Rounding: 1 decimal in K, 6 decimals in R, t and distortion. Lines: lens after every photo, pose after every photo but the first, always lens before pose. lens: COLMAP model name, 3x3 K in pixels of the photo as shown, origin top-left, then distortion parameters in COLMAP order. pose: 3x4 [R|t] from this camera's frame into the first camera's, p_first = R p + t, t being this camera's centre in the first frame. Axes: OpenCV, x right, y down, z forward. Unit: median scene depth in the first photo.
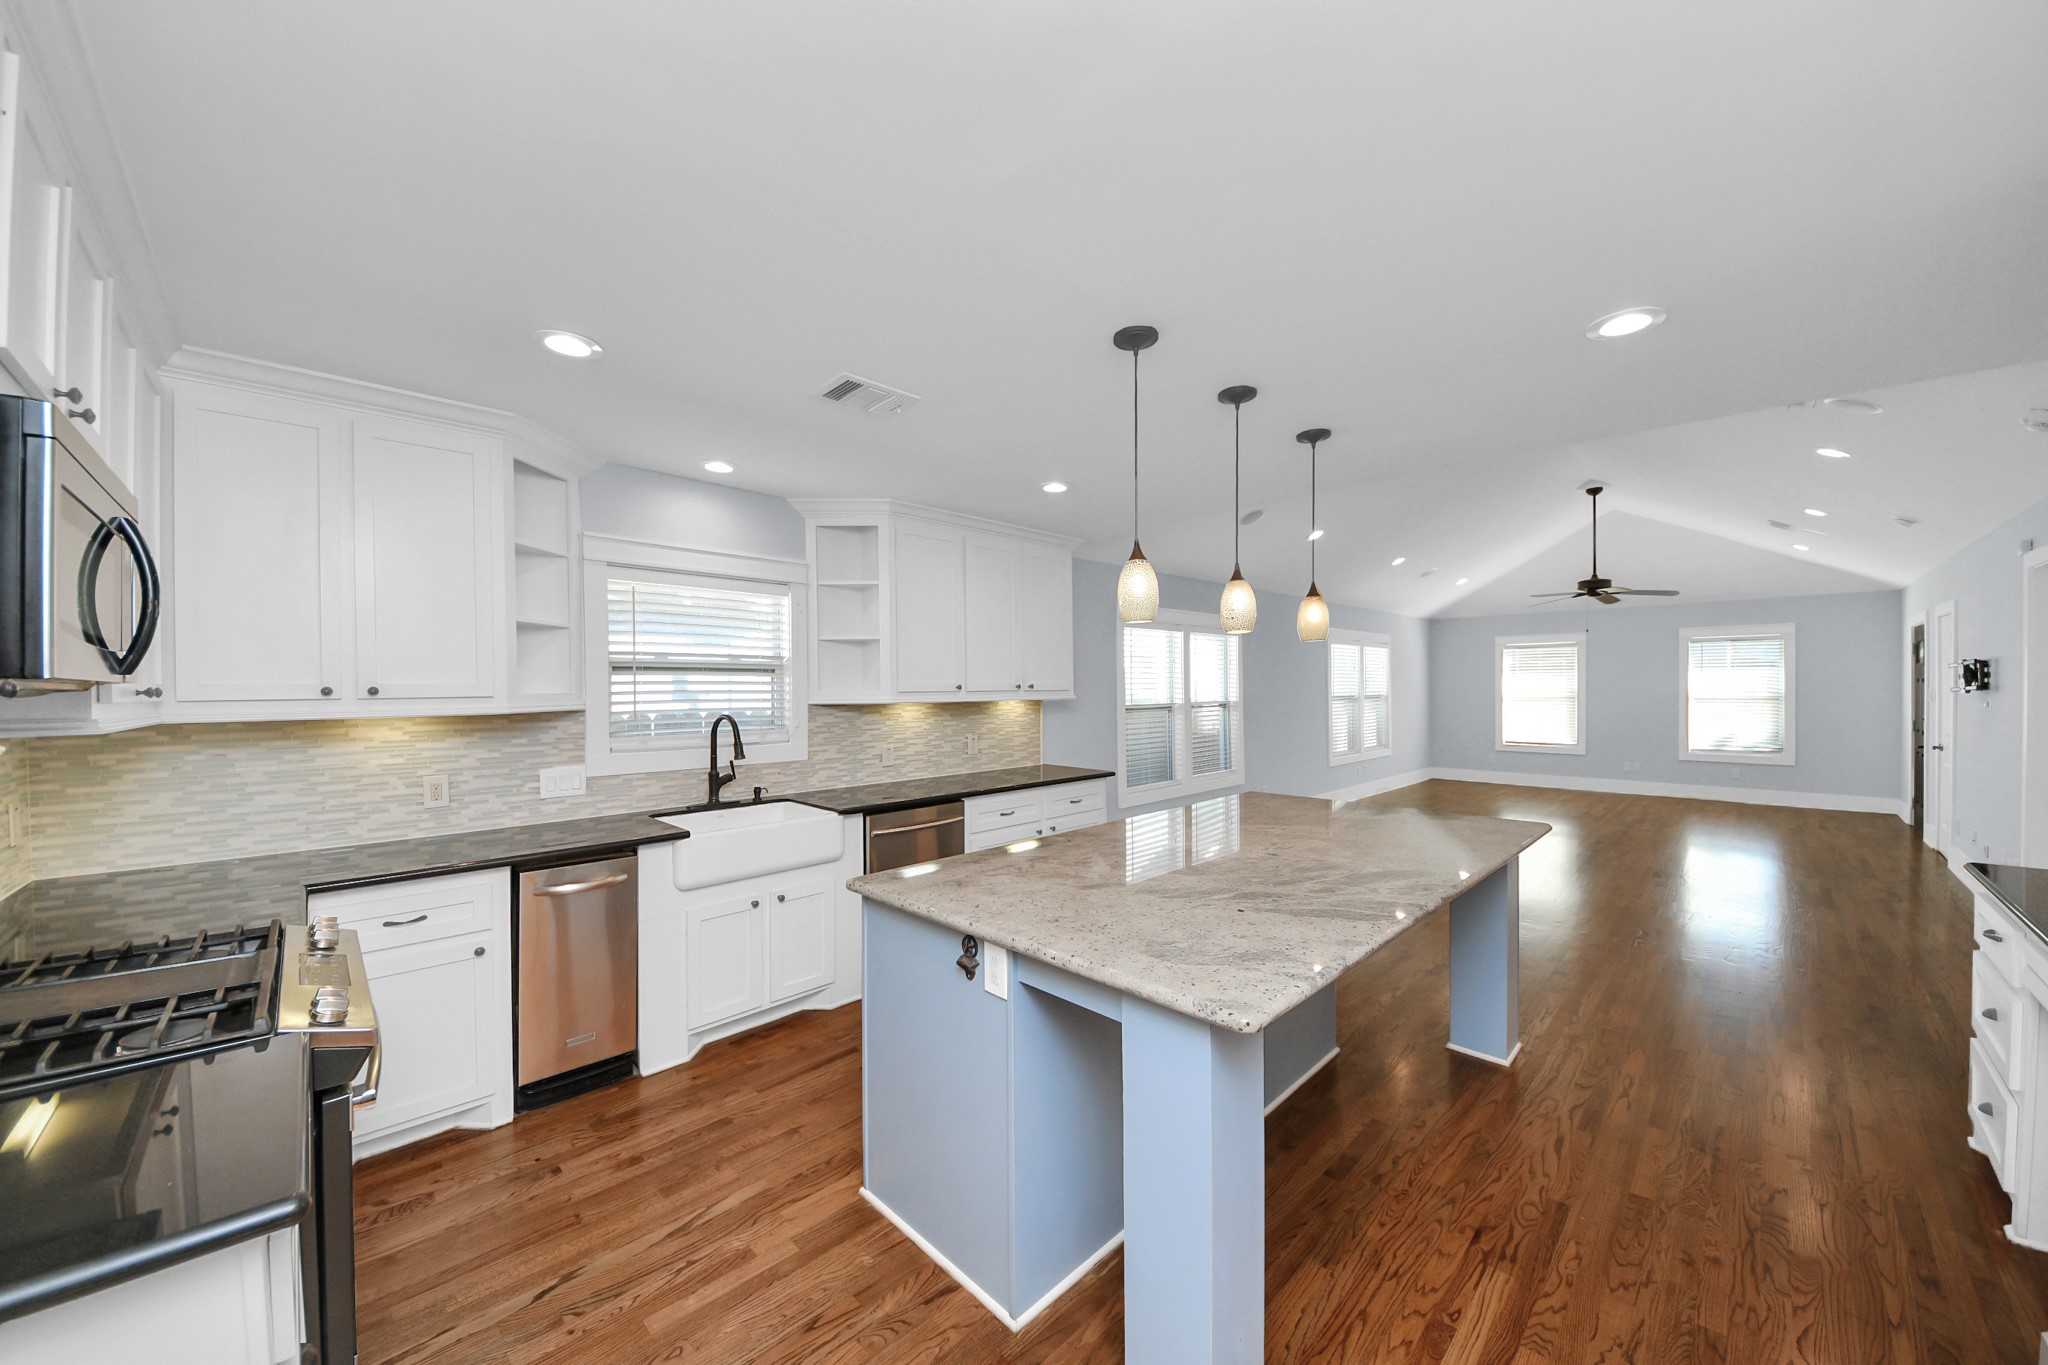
lens RADIAL K [[752.8, 0, 1000.1], [0, 752.8, 685.7], [0, 0, 1]] dist [0.007639, -0.002492]
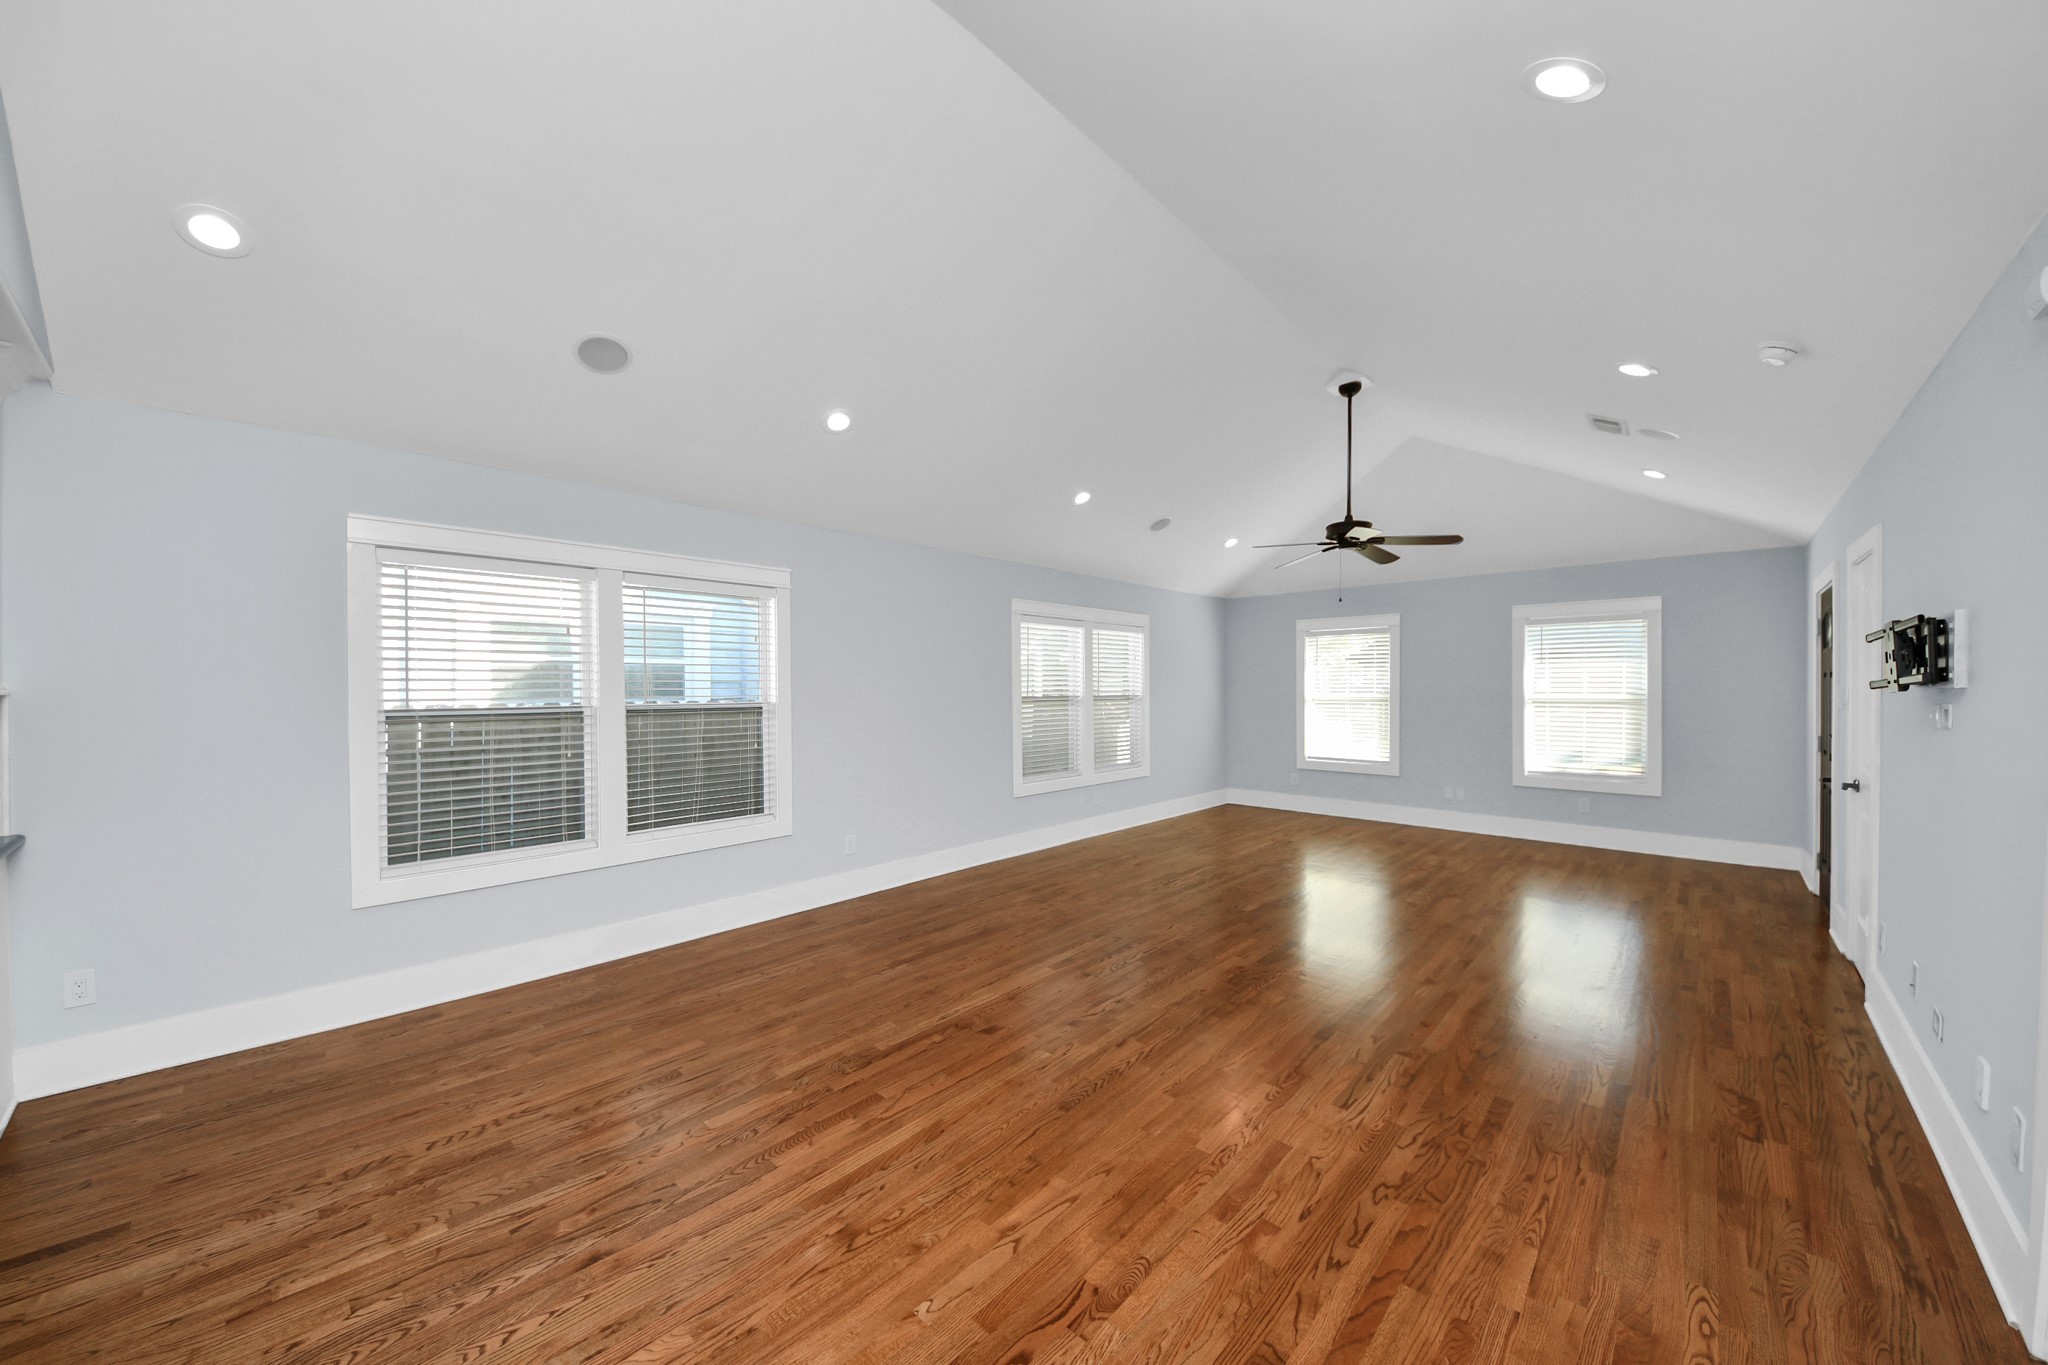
lens RADIAL K [[752.8, 0, 963.0], [0, 752.8, 685.6], [0, 0, 1]] dist [0.007639, -0.002492]
pose [[0.999868, 0.004489, 0.015613, 0.409455], [-0.004465, 0.999989, -0.001592, 0.005385], [-0.015620, 0.001522, 0.999877, 0.321074]]
